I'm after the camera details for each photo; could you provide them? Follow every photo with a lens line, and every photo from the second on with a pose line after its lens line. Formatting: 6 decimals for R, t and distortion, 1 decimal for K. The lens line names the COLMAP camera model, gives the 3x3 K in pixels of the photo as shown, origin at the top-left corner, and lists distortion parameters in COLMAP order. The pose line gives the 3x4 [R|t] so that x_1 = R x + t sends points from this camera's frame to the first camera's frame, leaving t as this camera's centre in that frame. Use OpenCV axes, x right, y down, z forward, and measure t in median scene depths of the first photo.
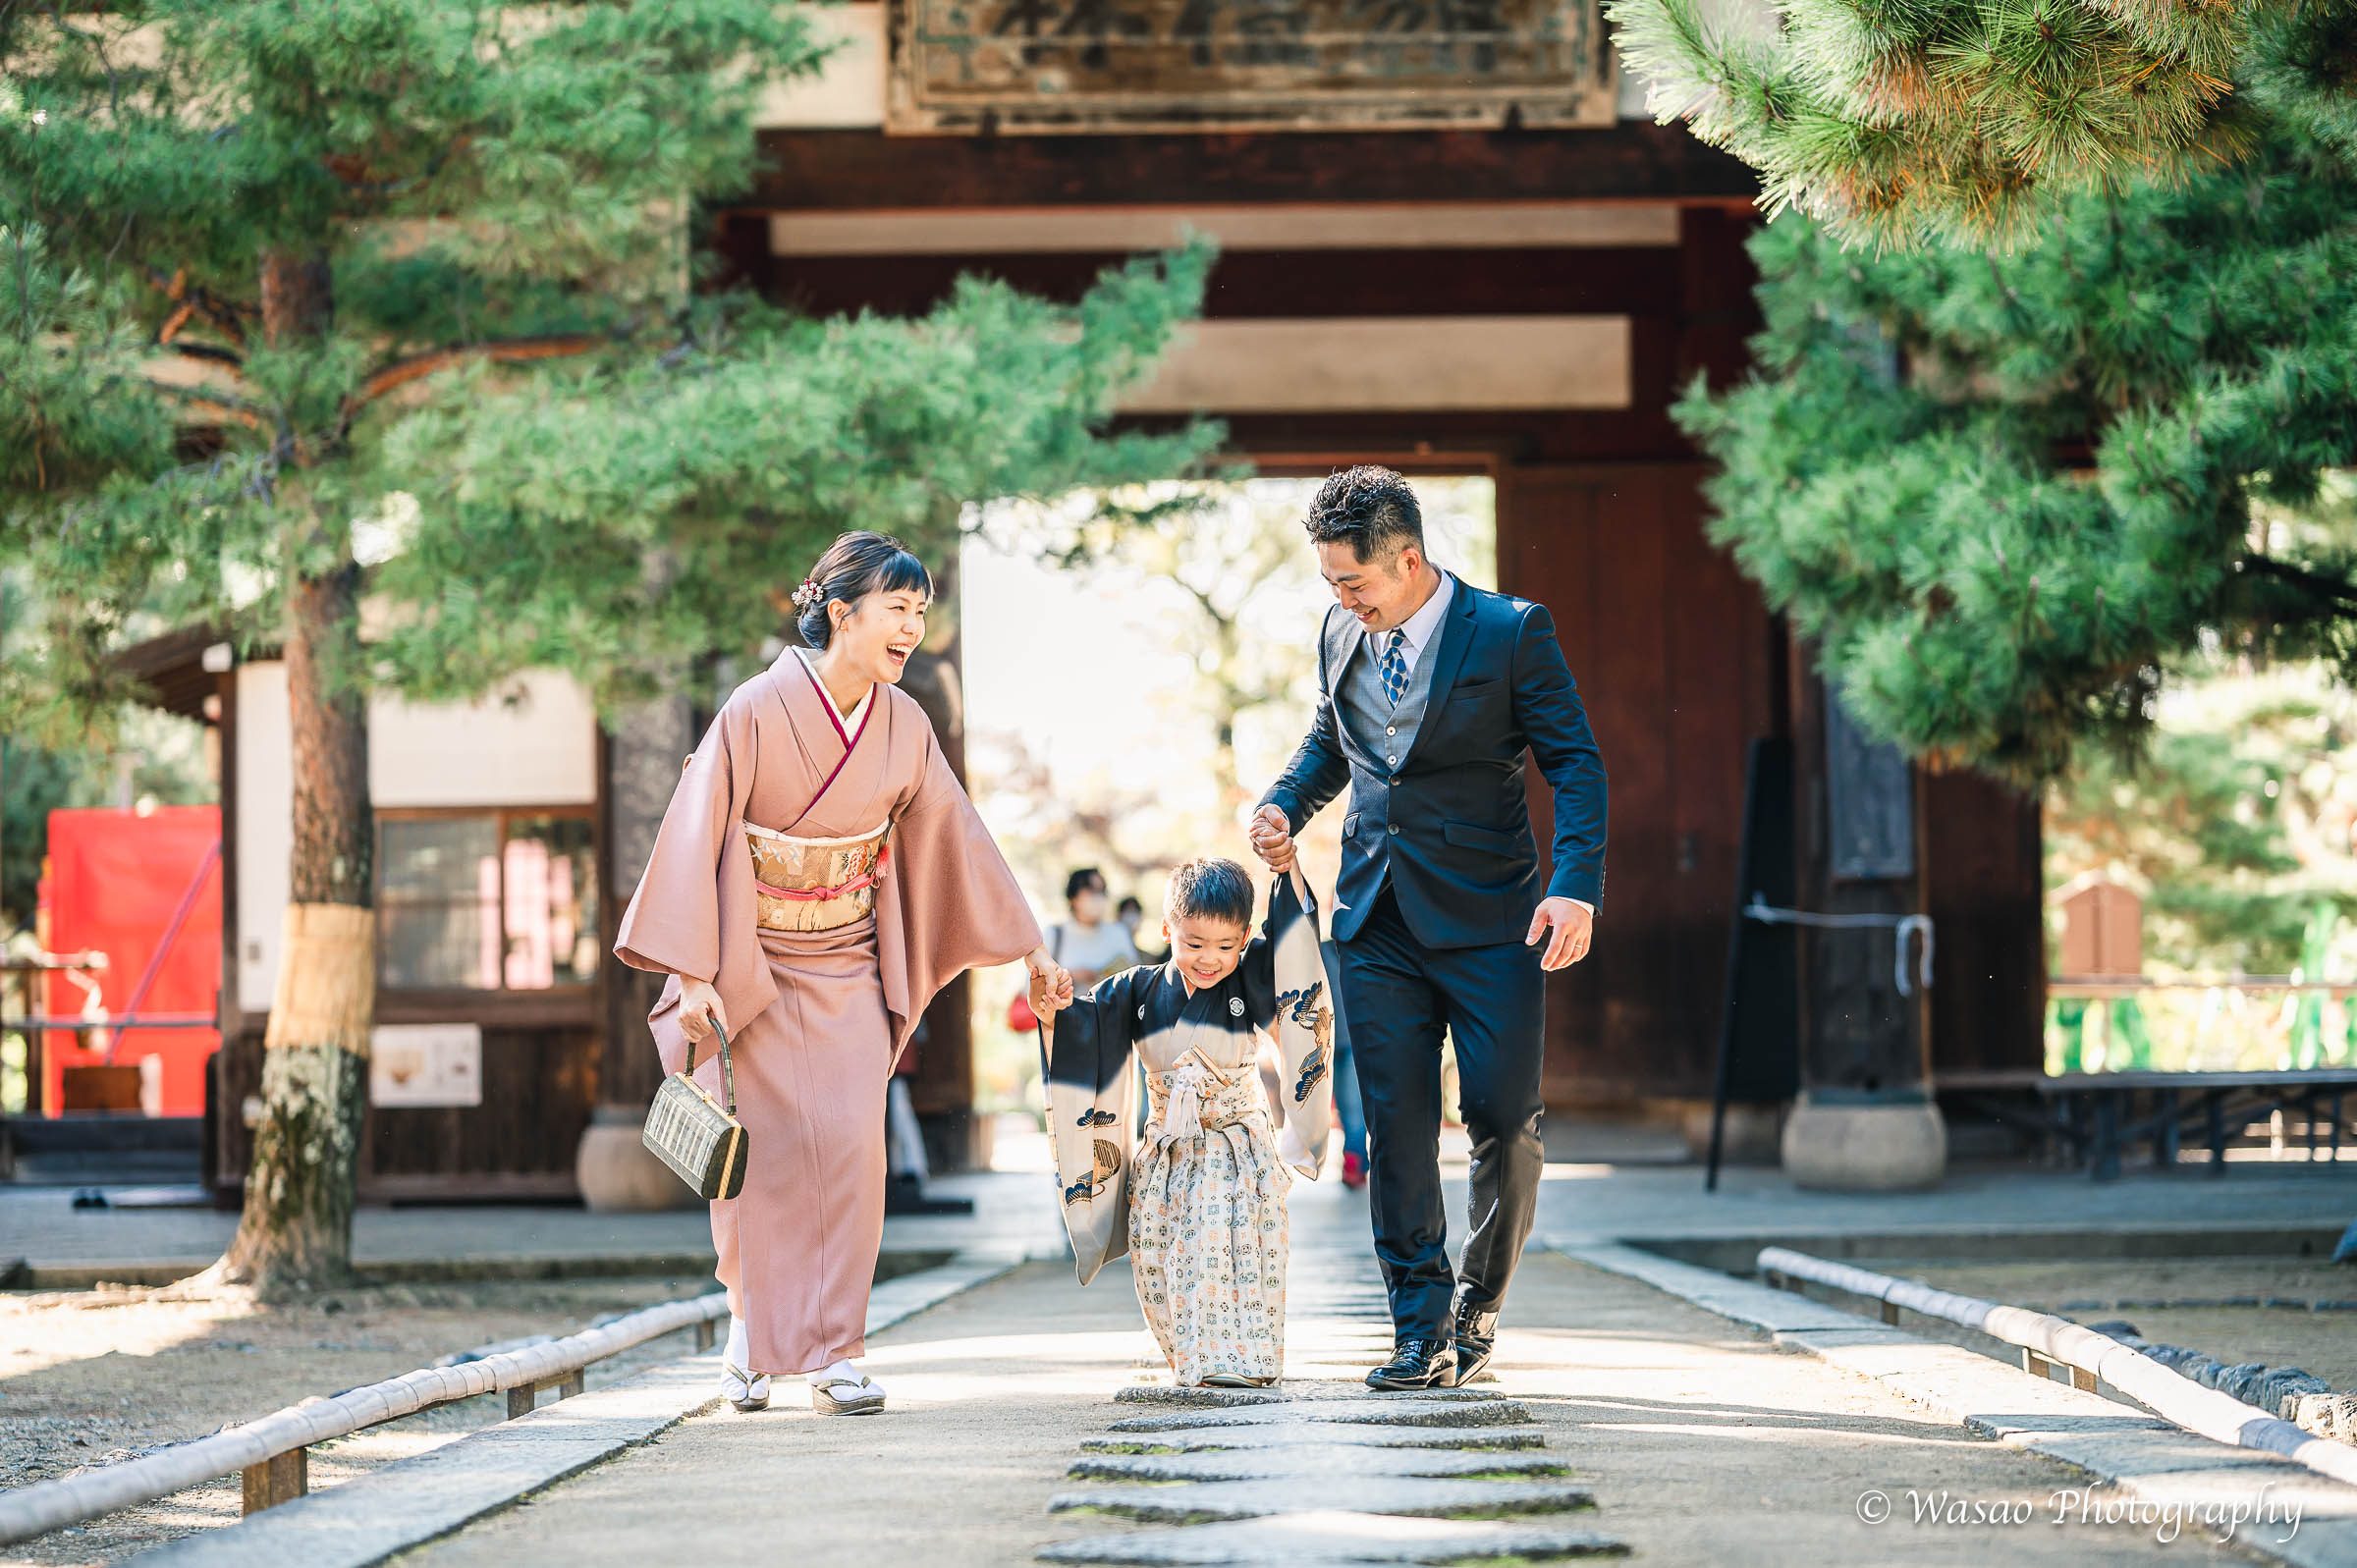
lens RADIAL K [[4675.3, 0, 1169.9], [0, 4675.3, 746.2], [0, 0, 1]] dist [0.047003, -0.535603]
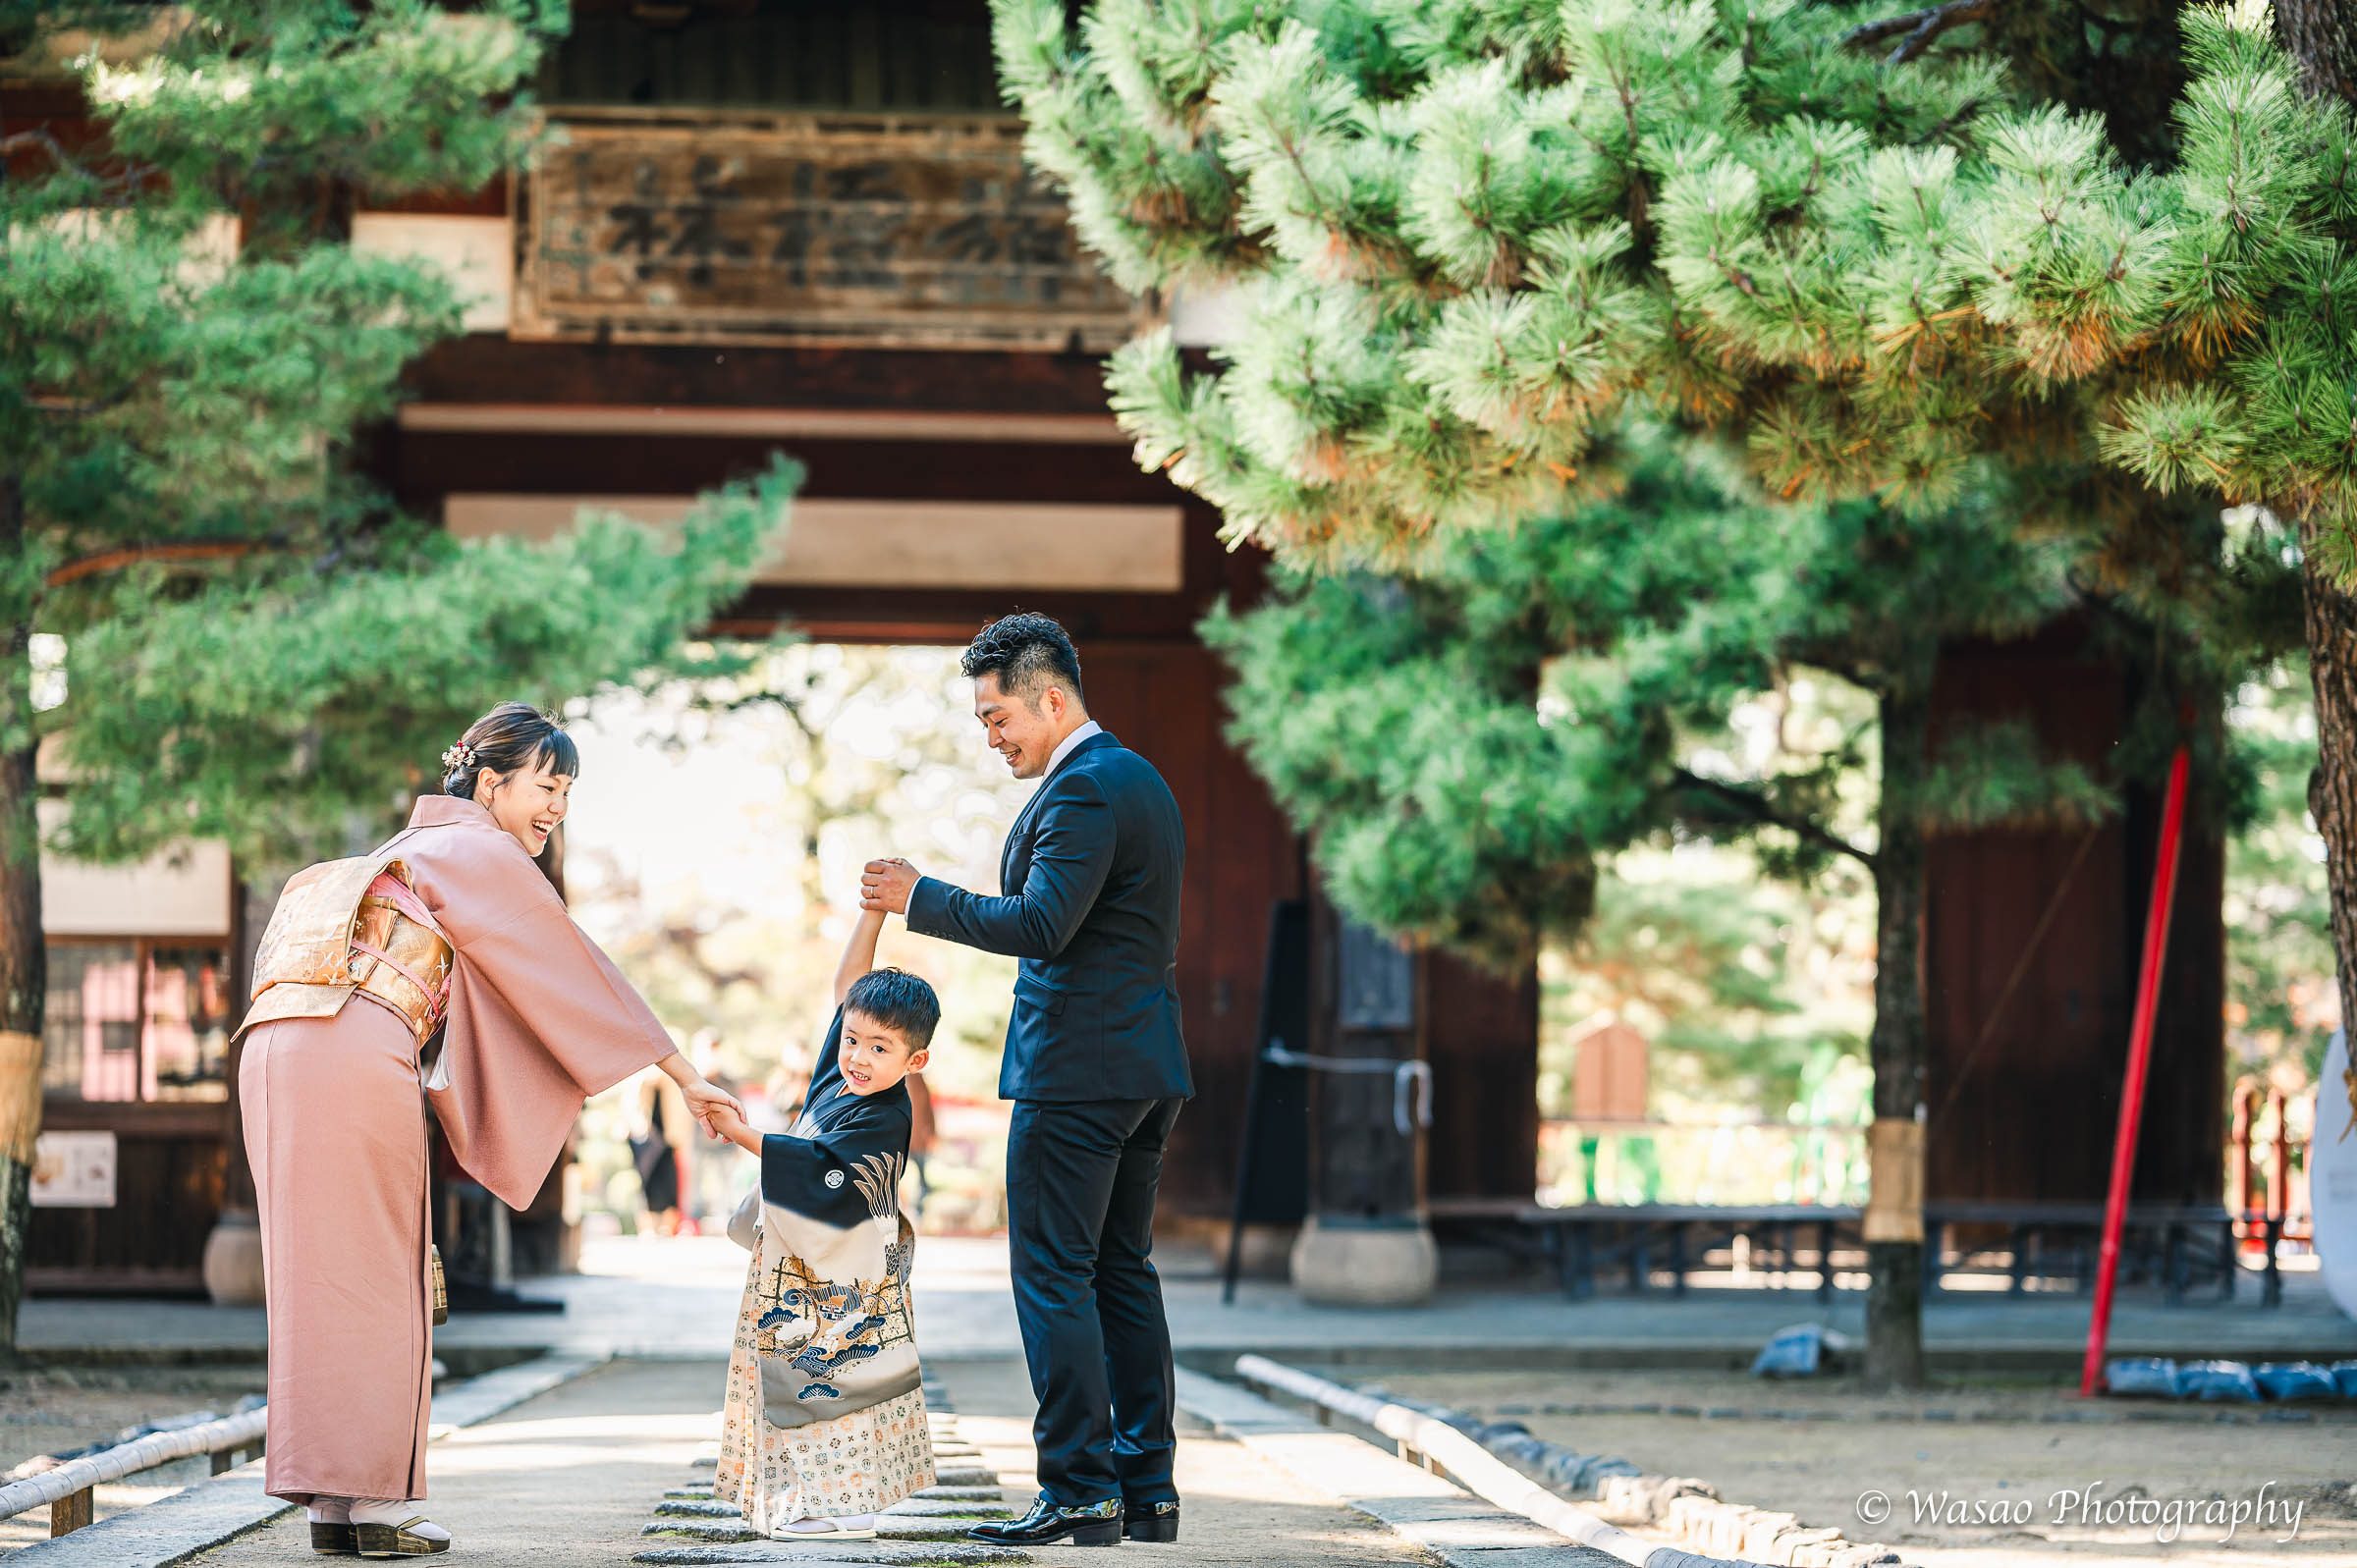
lens RADIAL K [[5122.0, 0, 1178.5], [0, 5122.0, 784.0], [0, 0, 1]] dist [0.046434, -0.904434]
pose [[0.996450, 0.025295, 0.080298, 0.002702], [-0.025123, 0.999679, -0.003152, -0.029573], [-0.080352, 0.001123, 0.996766, -0.260430]]
